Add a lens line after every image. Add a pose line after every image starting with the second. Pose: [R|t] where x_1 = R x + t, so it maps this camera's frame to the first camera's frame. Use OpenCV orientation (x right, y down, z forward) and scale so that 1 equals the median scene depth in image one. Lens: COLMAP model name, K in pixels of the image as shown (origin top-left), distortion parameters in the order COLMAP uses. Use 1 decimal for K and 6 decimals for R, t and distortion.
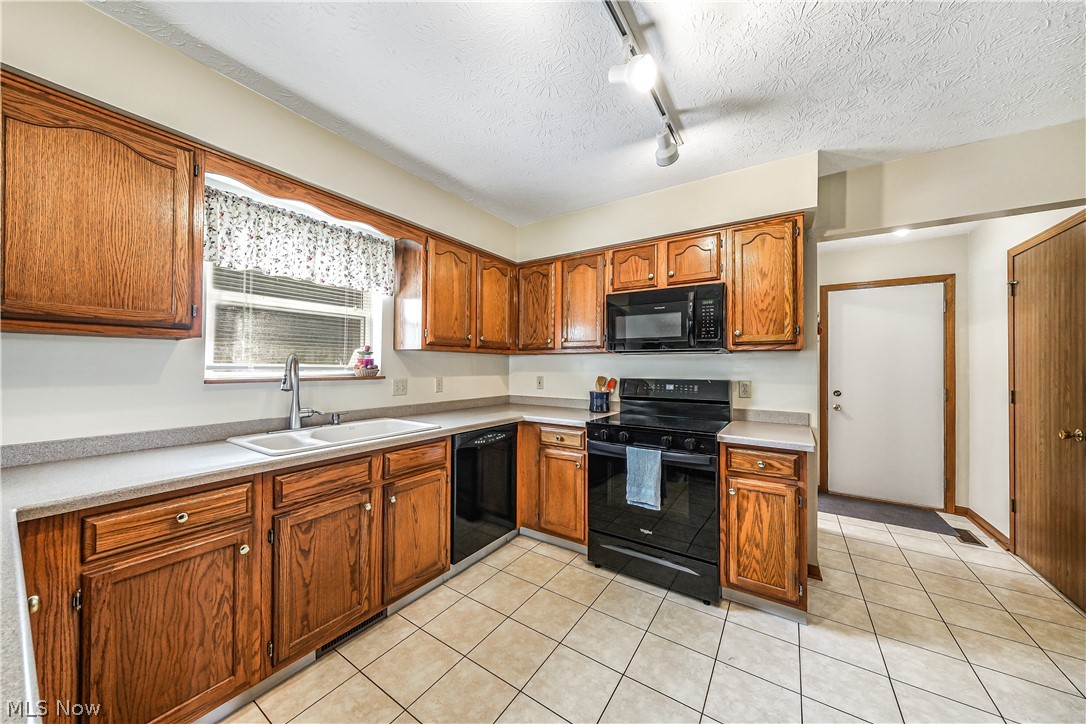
lens RADIAL K [[371.4, 0, 537.2], [0, 371.4, 360.3], [0, 0, 1]] dist [0.002045, -0.000478]
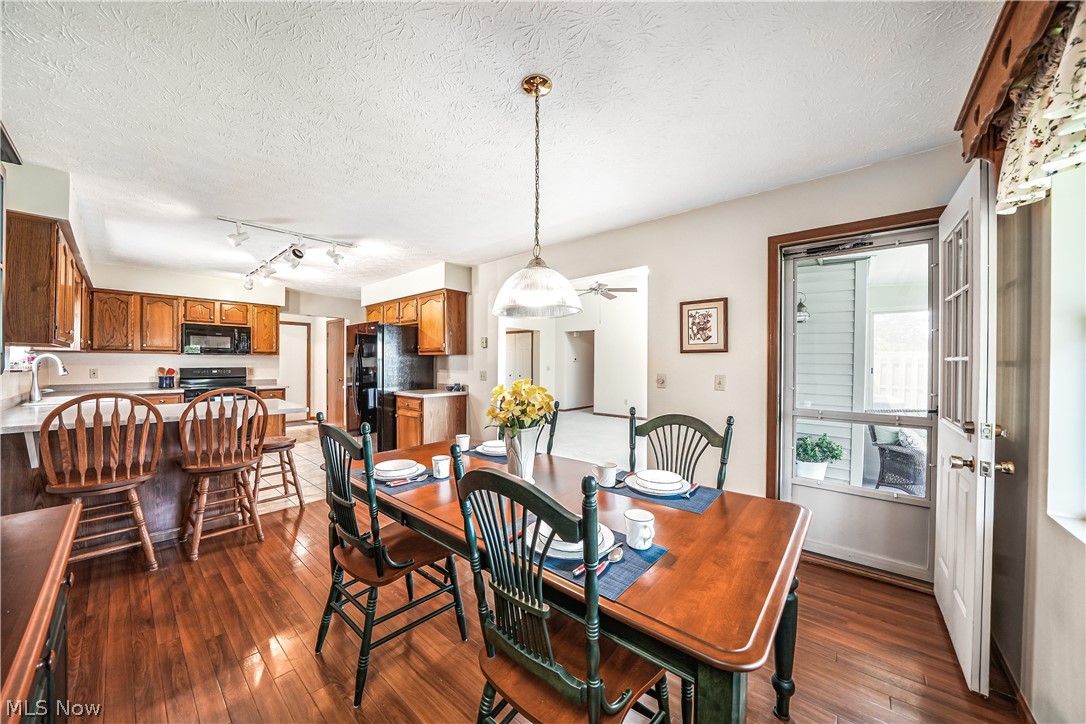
lens RADIAL K [[371.4, 0, 532.7], [0, 371.4, 366.0], [0, 0, 1]] dist [0.002045, -0.000478]
pose [[0.115361, -0.008390, 0.993288, -1.679308], [-0.017774, 0.999787, 0.010509, -0.012836], [-0.993165, -0.018867, 0.115187, -1.103683]]
